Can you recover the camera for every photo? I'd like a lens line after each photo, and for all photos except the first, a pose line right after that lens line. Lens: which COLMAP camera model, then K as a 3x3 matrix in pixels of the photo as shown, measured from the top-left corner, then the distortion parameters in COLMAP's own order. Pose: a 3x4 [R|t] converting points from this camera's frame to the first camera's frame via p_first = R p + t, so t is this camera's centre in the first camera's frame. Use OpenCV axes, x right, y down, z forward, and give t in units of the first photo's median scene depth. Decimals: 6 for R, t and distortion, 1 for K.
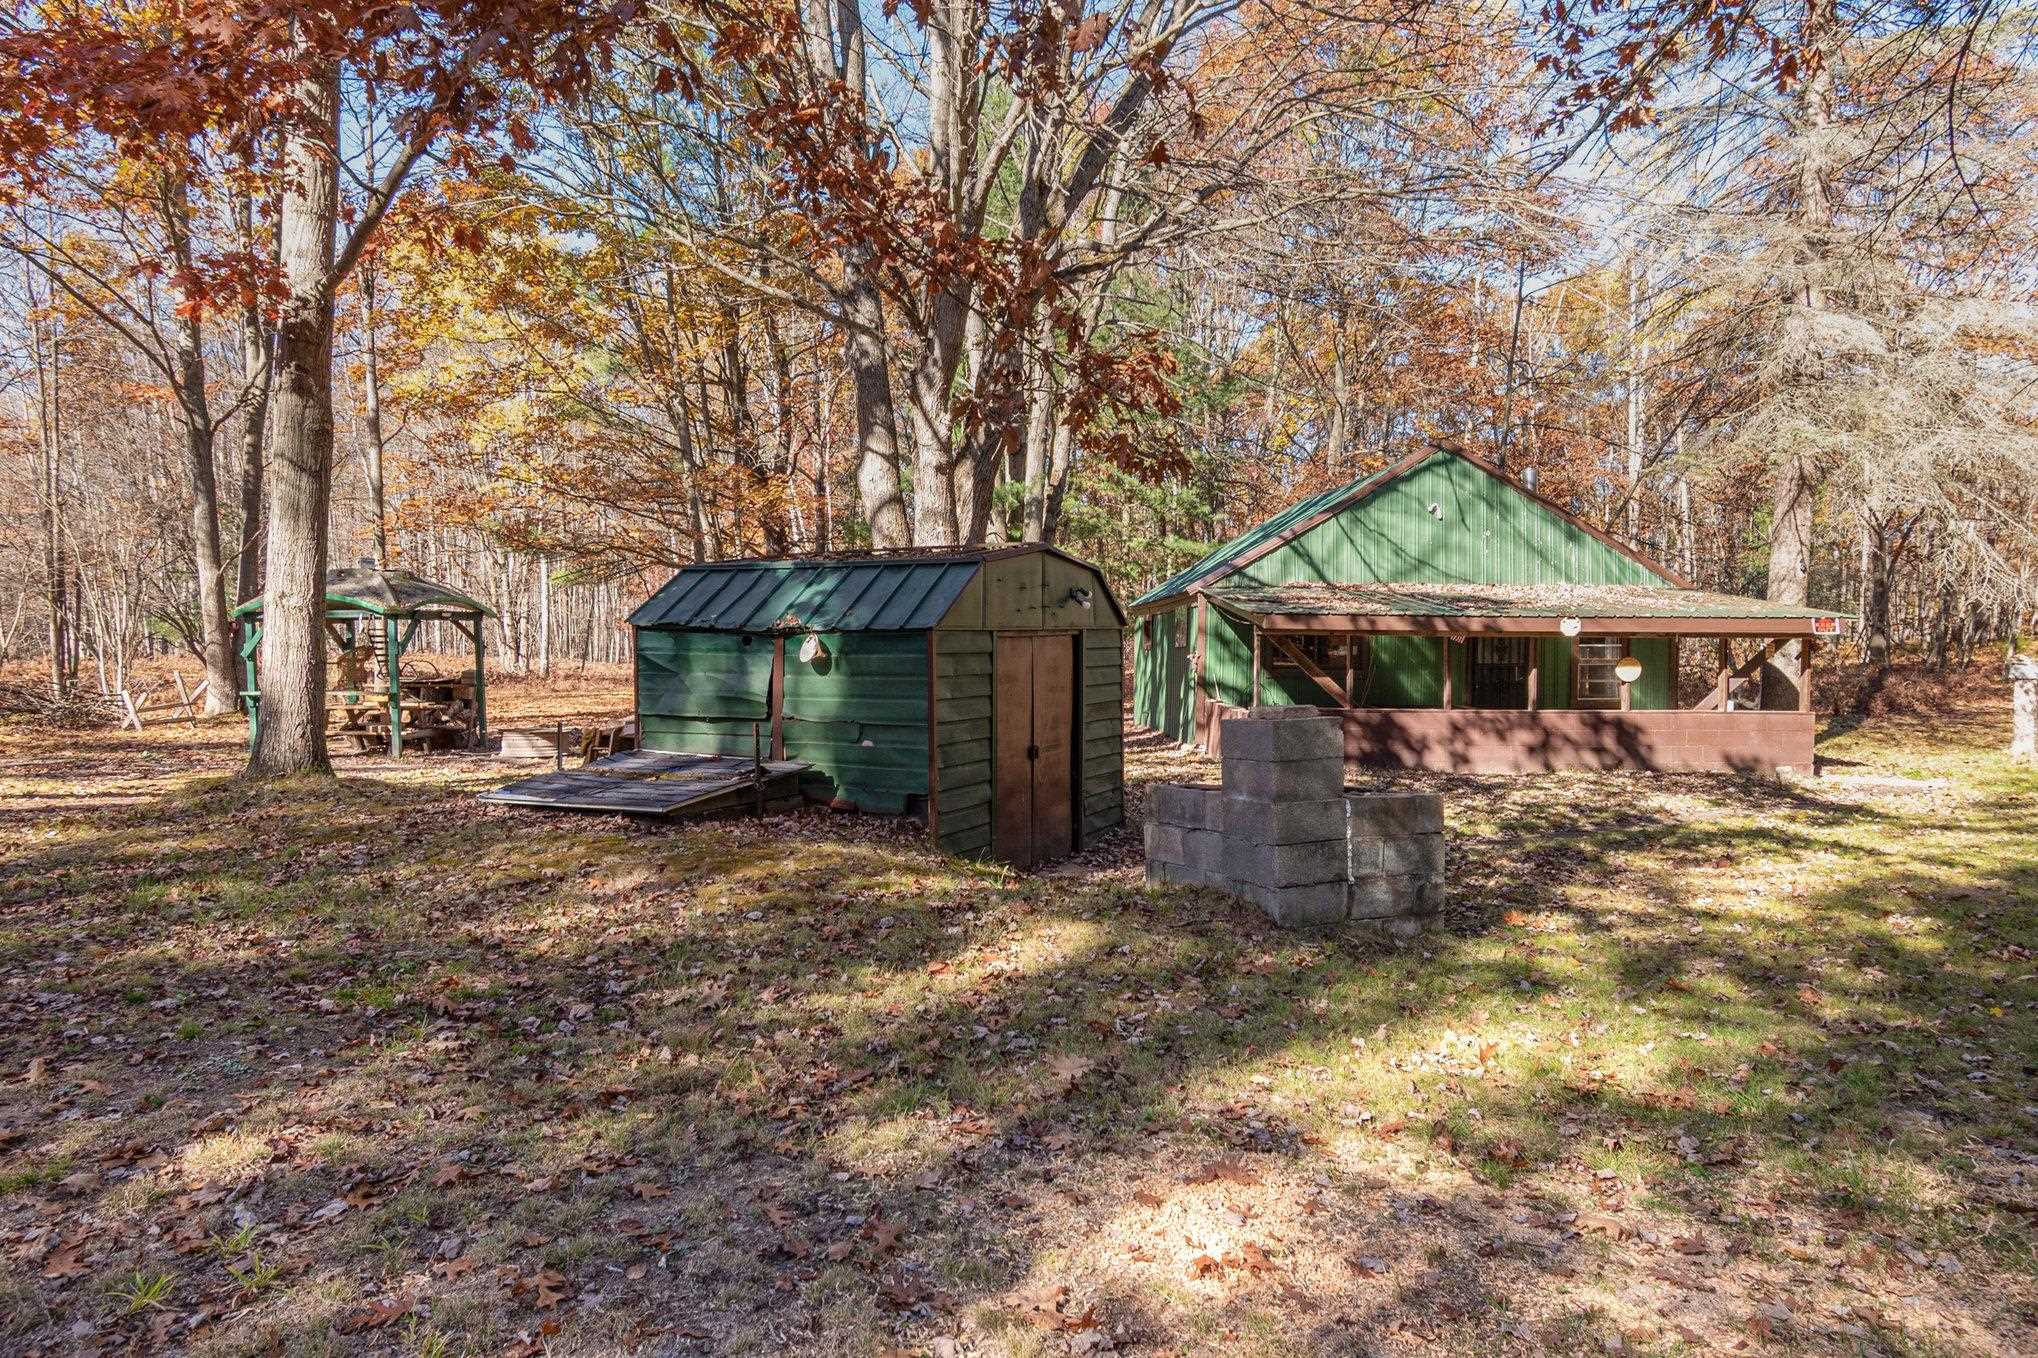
lens RADIAL K [[1197.5, 0, 1015.9], [0, 1197.5, 712.4], [0, 0, 1]] dist [0.025460, 0.000219]
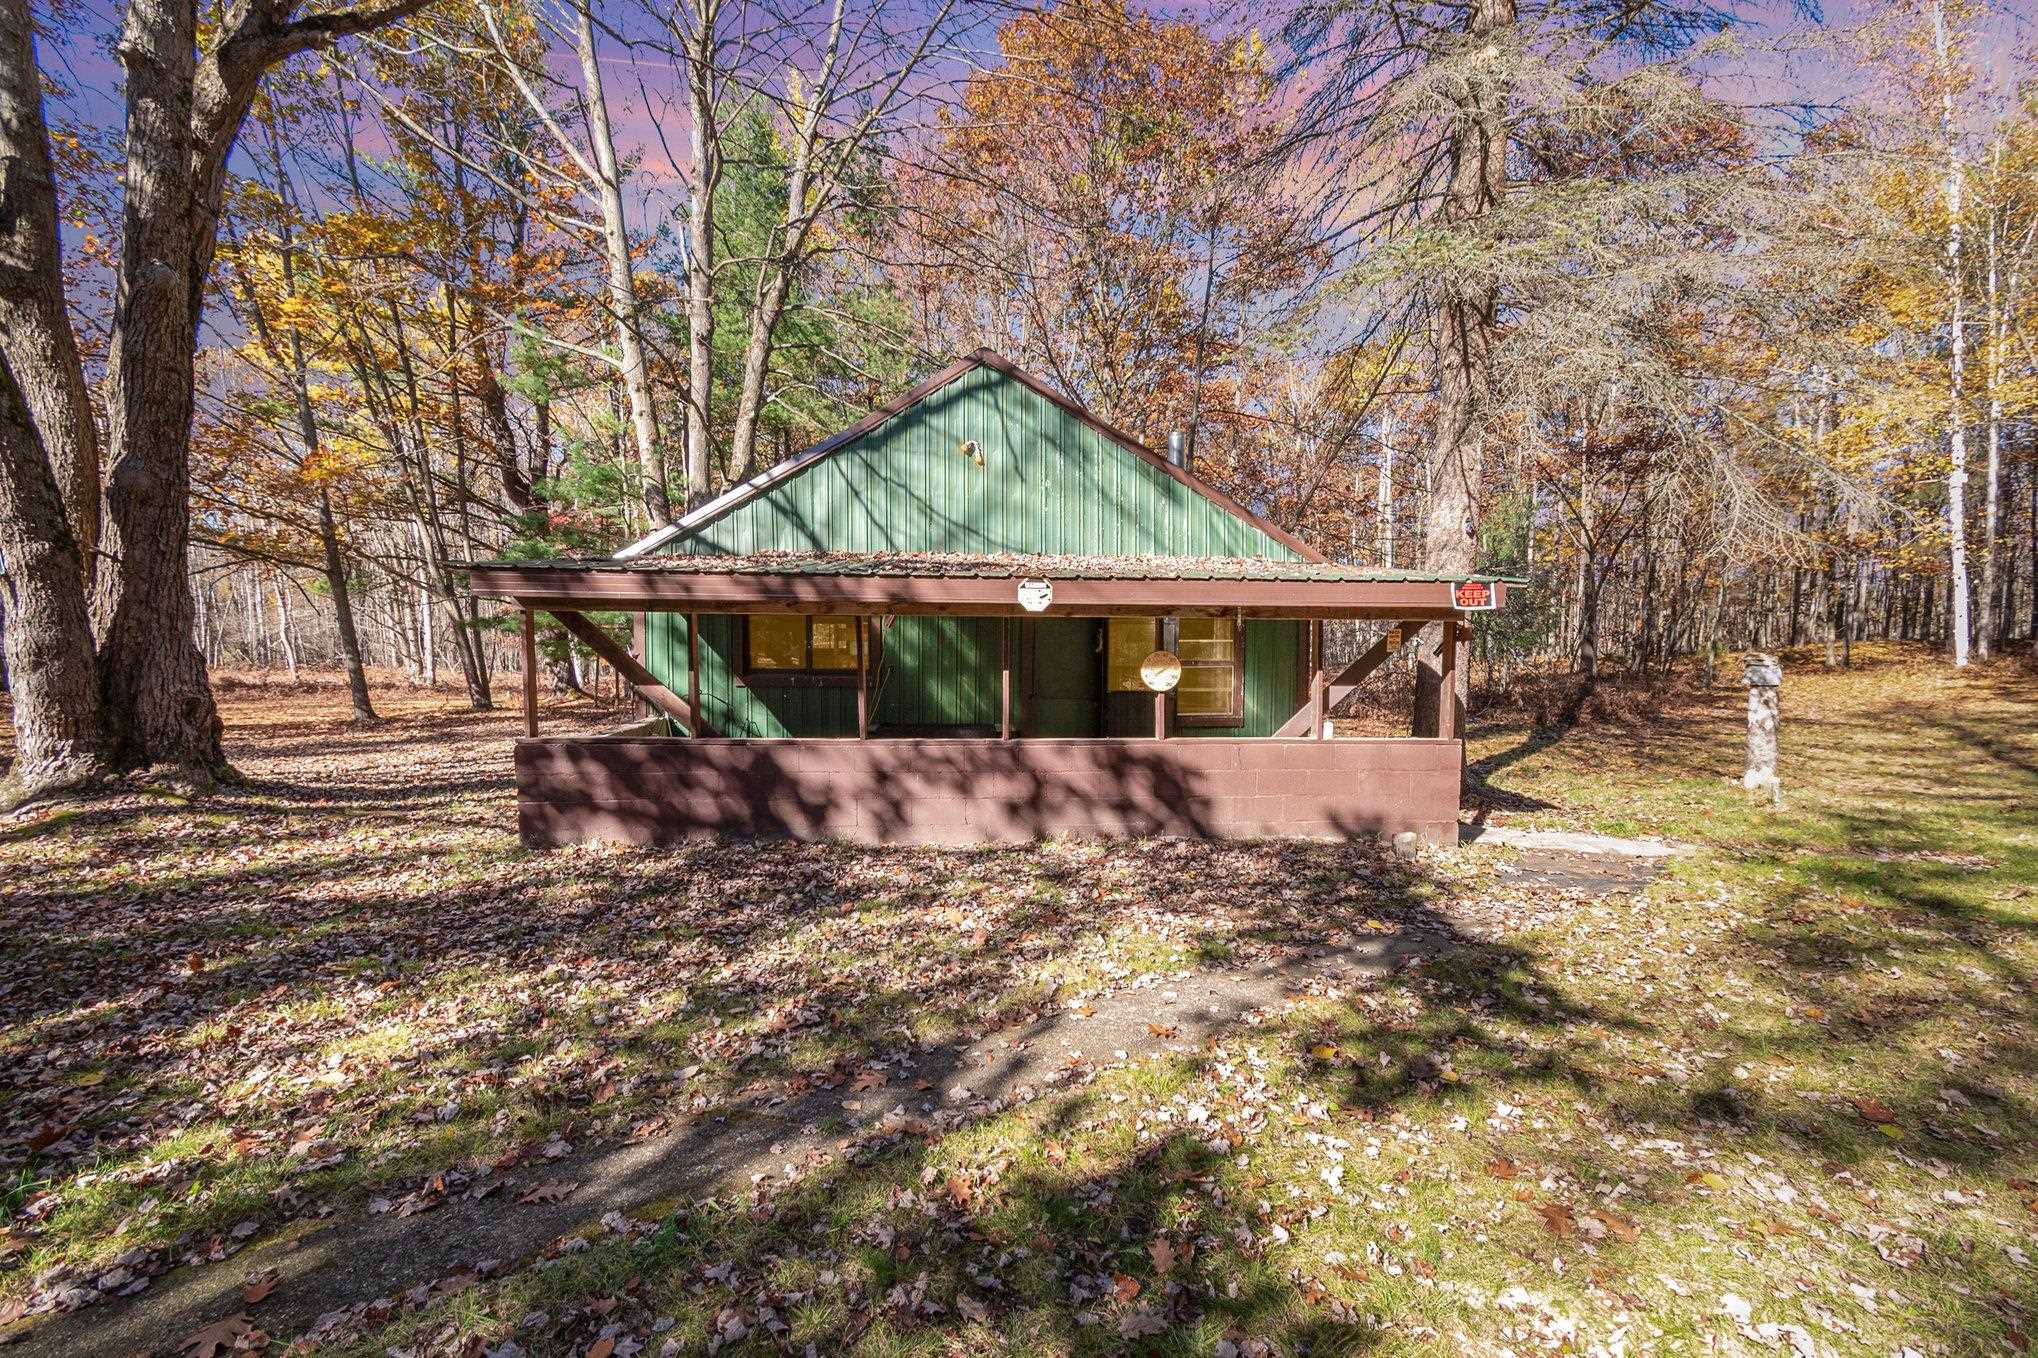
lens RADIAL K [[906.3, 0, 1021.8], [0, 906.3, 695.4], [0, 0, 1]] dist [0.006299, -0.001034]
pose [[0.998519, -0.005923, 0.054087, 0.355188], [0.007010, 0.999777, -0.019935, -0.013511], [-0.053957, 0.020284, 0.998337, 0.479592]]
